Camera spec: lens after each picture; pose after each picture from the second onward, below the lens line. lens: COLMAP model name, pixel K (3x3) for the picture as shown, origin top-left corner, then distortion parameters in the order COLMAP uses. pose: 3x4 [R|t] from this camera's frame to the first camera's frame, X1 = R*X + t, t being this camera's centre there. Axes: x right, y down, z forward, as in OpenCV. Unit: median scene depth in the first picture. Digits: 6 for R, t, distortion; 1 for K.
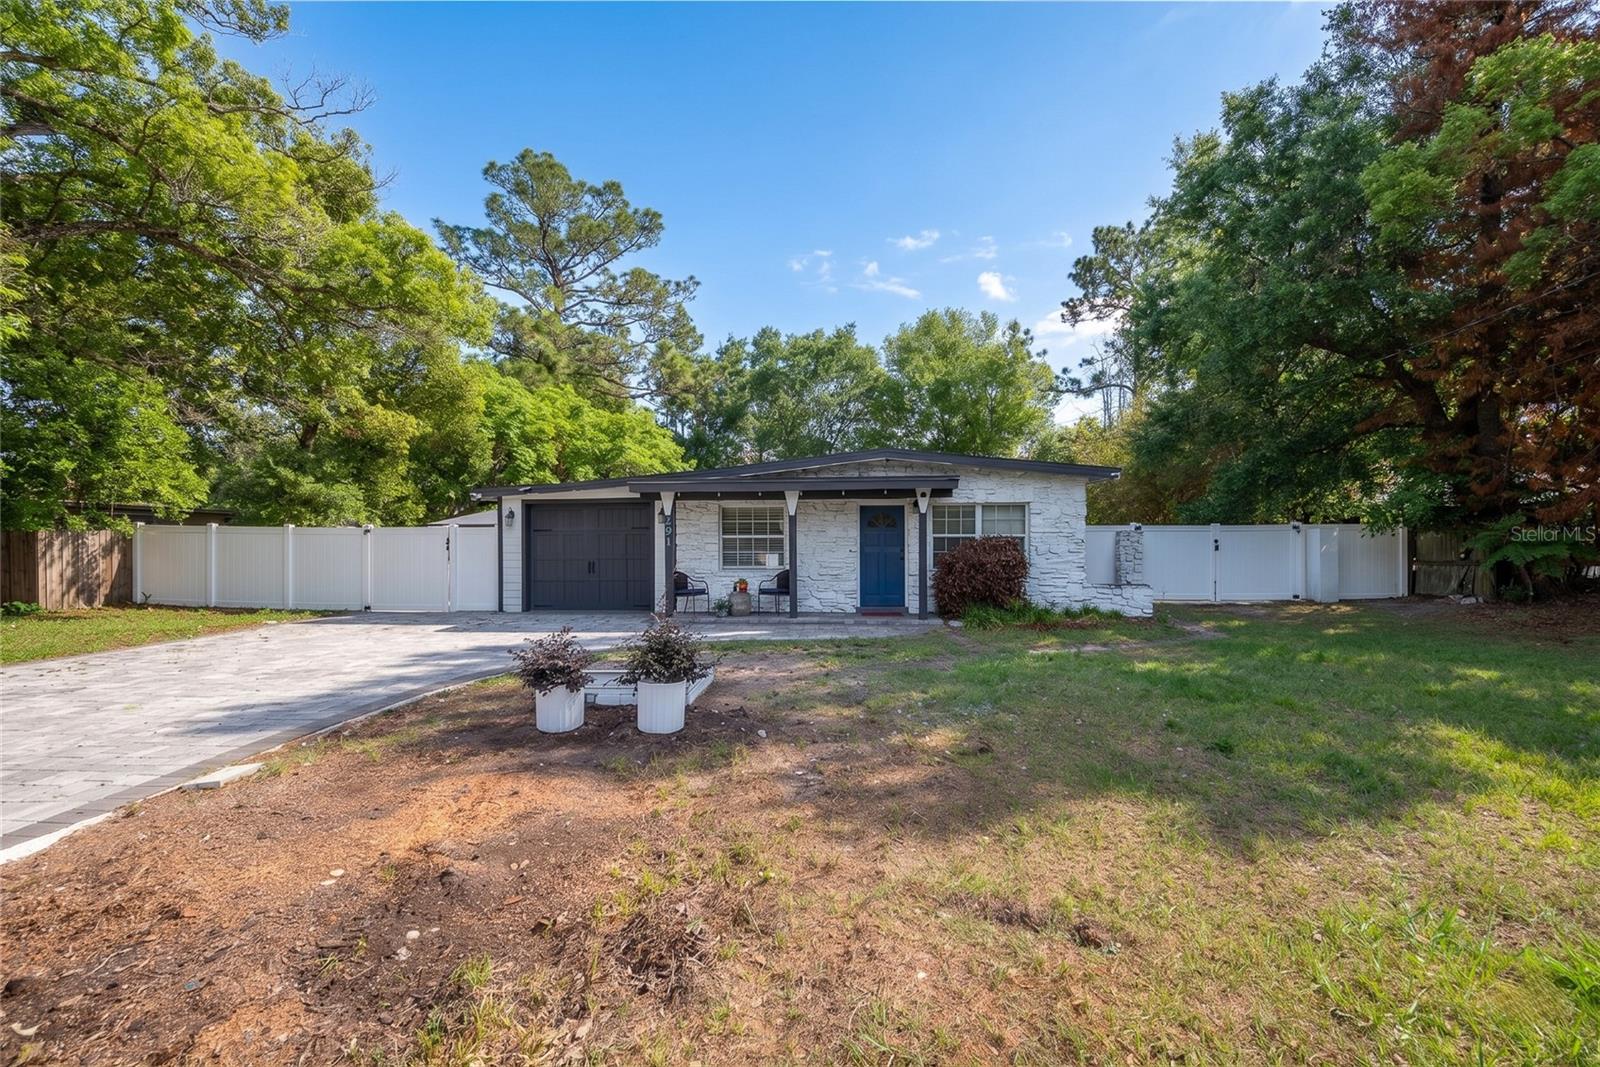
lens RADIAL K [[636.2, 0, 804.5], [0, 636.2, 534.1], [0, 0, 1]] dist [-0.001734, -0.000102]
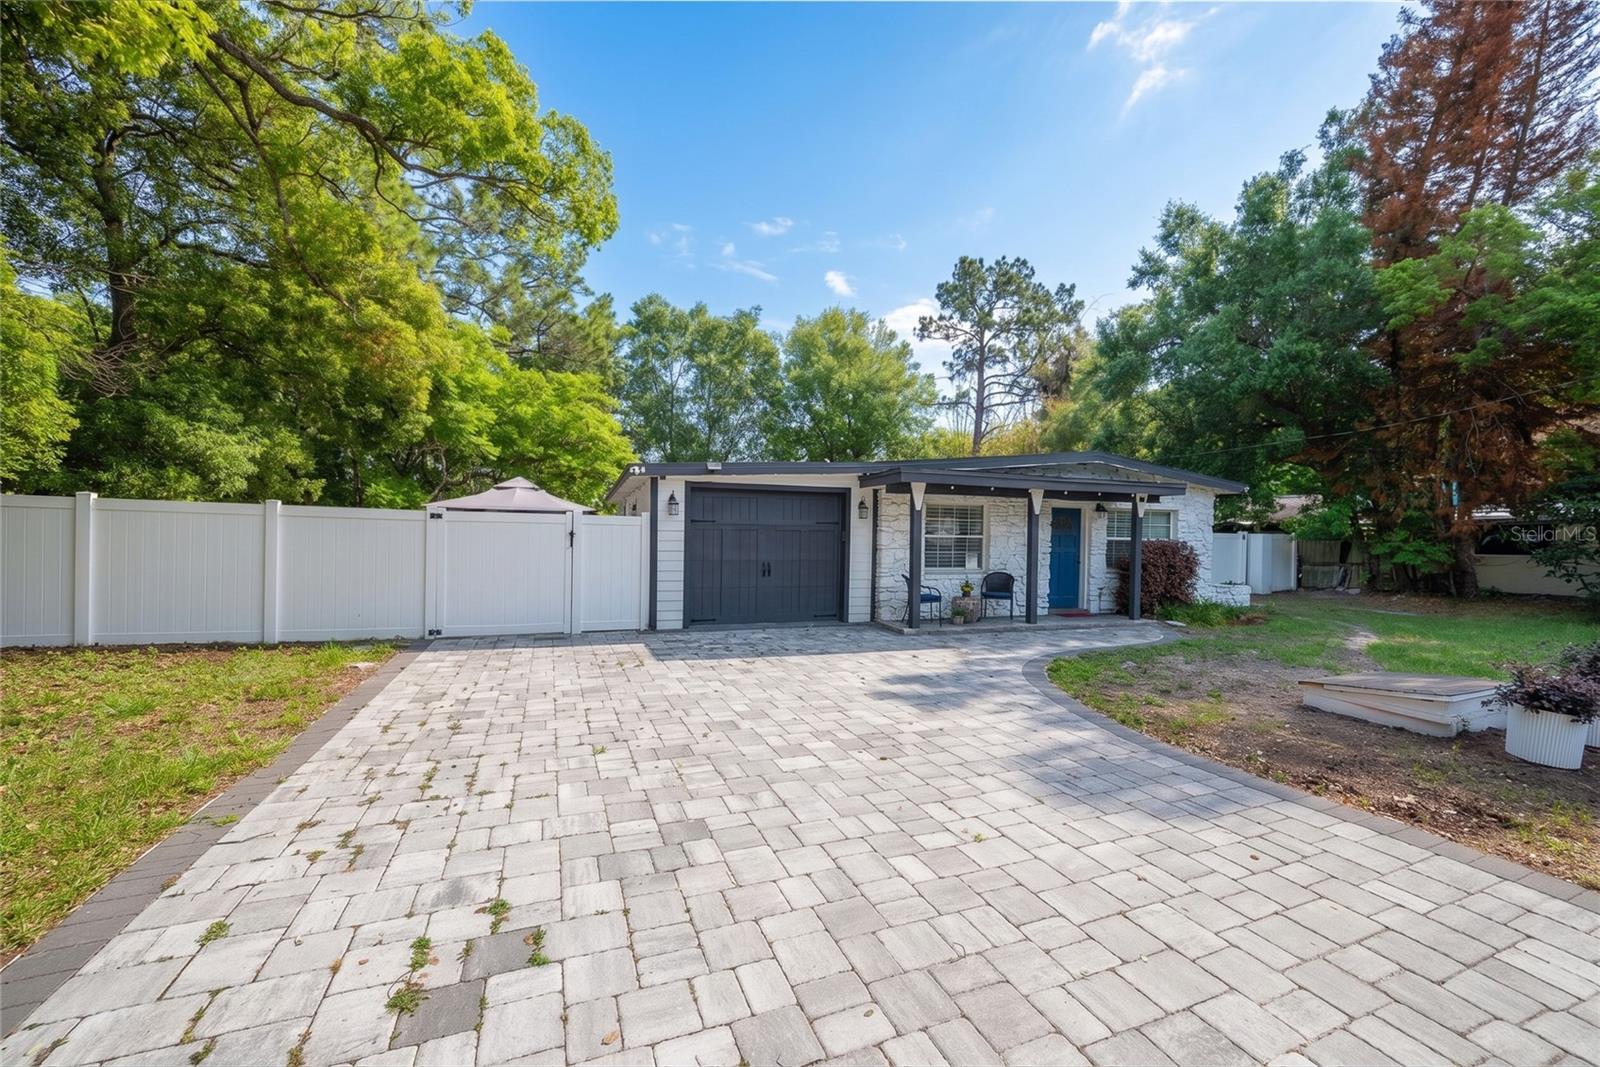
lens RADIAL K [[661.6, 0, 800.0], [0, 661.6, 533.5], [0, 0, 1]] dist [0.048602, -0.000011]
pose [[0.905132, 0.021158, 0.424604, -0.586947], [-0.021945, 0.999755, -0.003036, 0.006387], [-0.424564, -0.006570, 0.905374, 0.190955]]
